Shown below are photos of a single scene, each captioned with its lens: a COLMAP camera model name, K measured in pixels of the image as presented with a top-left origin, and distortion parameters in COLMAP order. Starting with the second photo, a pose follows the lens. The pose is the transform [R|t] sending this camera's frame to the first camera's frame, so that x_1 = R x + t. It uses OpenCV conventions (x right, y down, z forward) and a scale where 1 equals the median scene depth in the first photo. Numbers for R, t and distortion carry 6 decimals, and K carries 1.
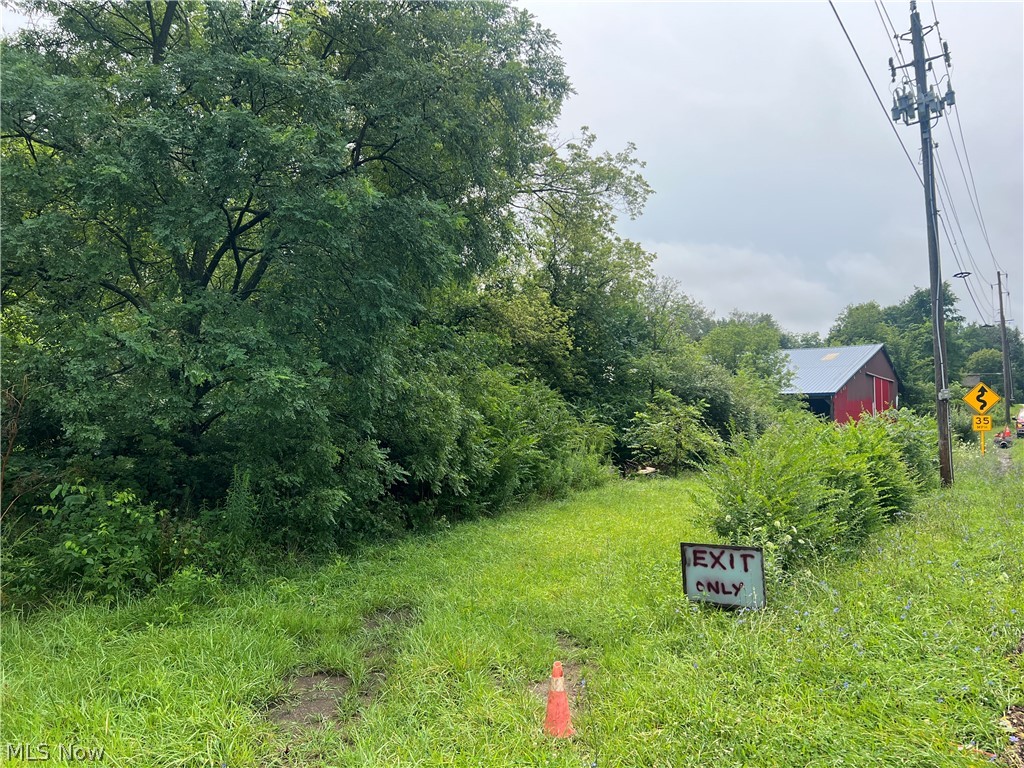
lens RADIAL K [[766.8, 0, 516.0], [0, 766.8, 381.7], [0, 0, 1]] dist [0.060144, -0.062333]
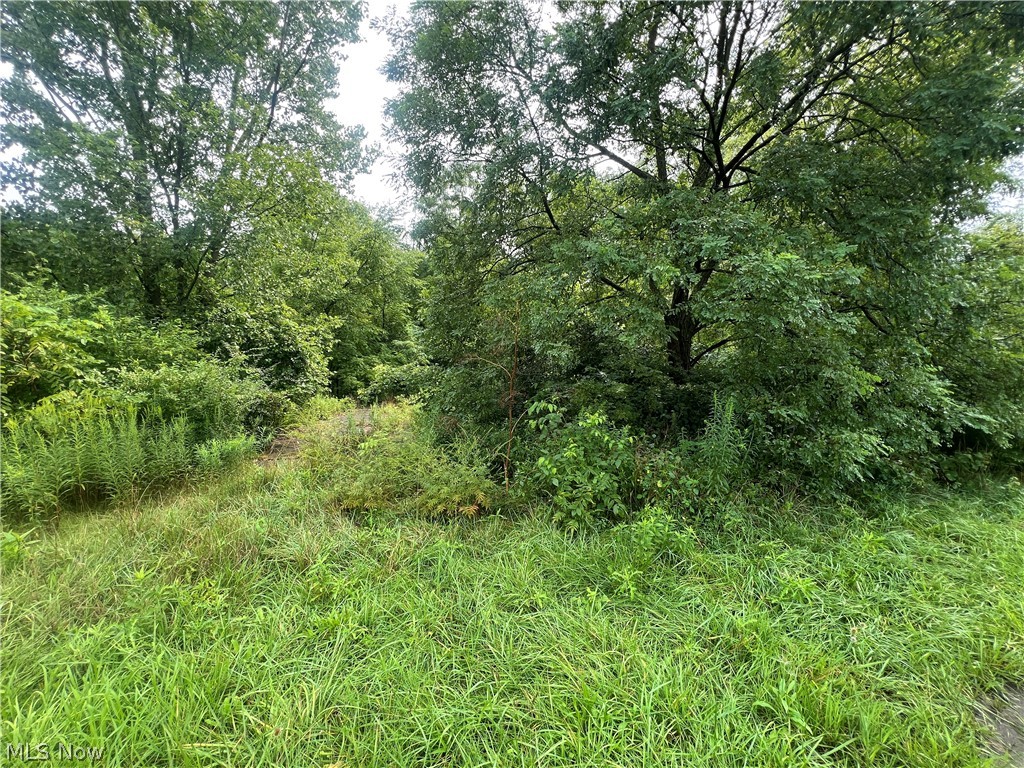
lens RADIAL K [[409.2, 0, 509.1], [0, 409.2, 381.8], [0, 0, 1]] dist [-0.004274, 0.001251]
pose [[0.665064, 0.019390, -0.746535, -0.088402], [0.028546, 0.998272, 0.051358, 0.033014], [0.746241, -0.055467, 0.663361, 0.261841]]
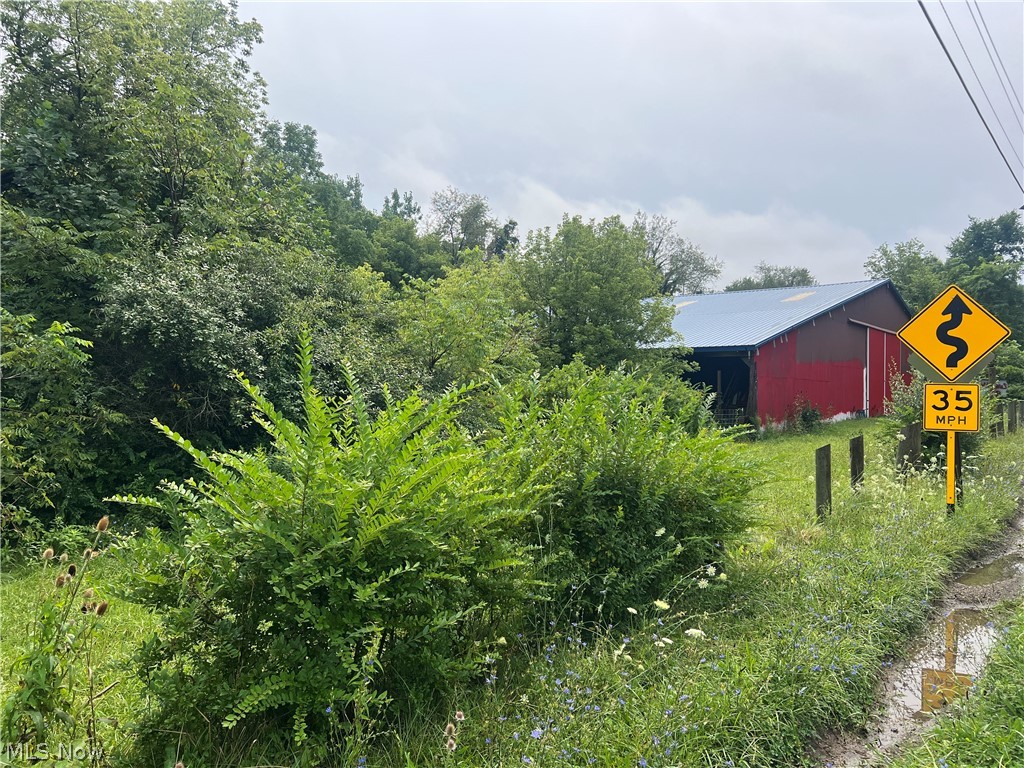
lens RADIAL K [[766.8, 0, 491.7], [0, 766.8, 388.9], [0, 0, 1]] dist [0.060144, -0.062333]
pose [[0.994547, 0.018244, -0.102685, 0.702205], [-0.013006, 0.998591, 0.051456, 0.049382], [0.103479, -0.049840, 0.993382, 1.041011]]
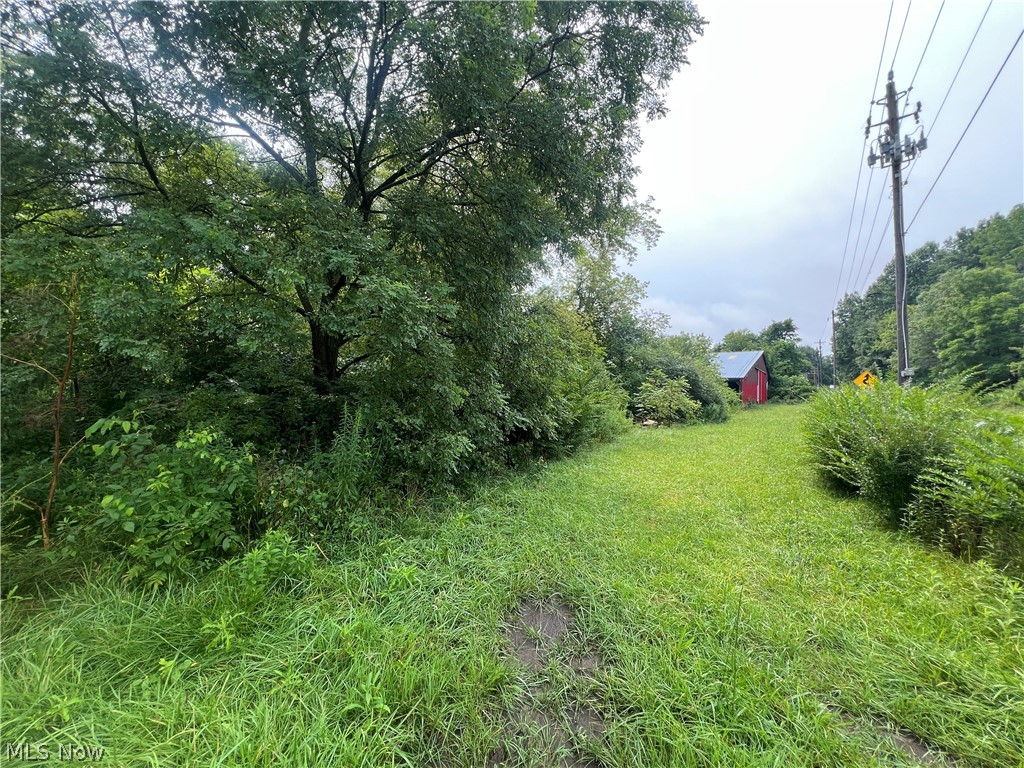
lens RADIAL K [[409.2, 0, 510.2], [0, 409.2, 380.9], [0, 0, 1]] dist [-0.004274, 0.001251]
pose [[0.997913, 0.031221, -0.056530, -0.076533], [-0.029778, 0.999213, 0.026201, 0.031960], [0.057304, -0.024463, 0.998057, 0.270636]]
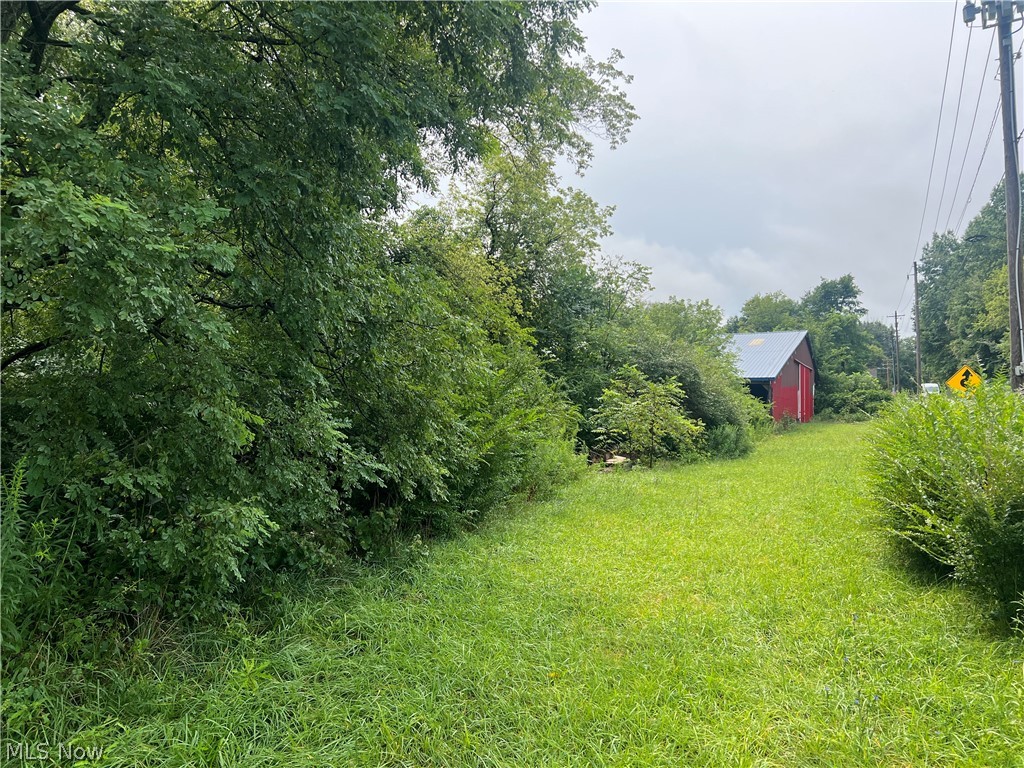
lens RADIAL K [[766.8, 0, 506.5], [0, 766.8, 385.6], [0, 0, 1]] dist [0.060144, -0.062333]
pose [[0.991822, 0.020957, 0.125899, -0.071971], [-0.023808, 0.999492, 0.021183, 0.029193], [-0.125391, -0.024007, 0.991817, 0.273487]]
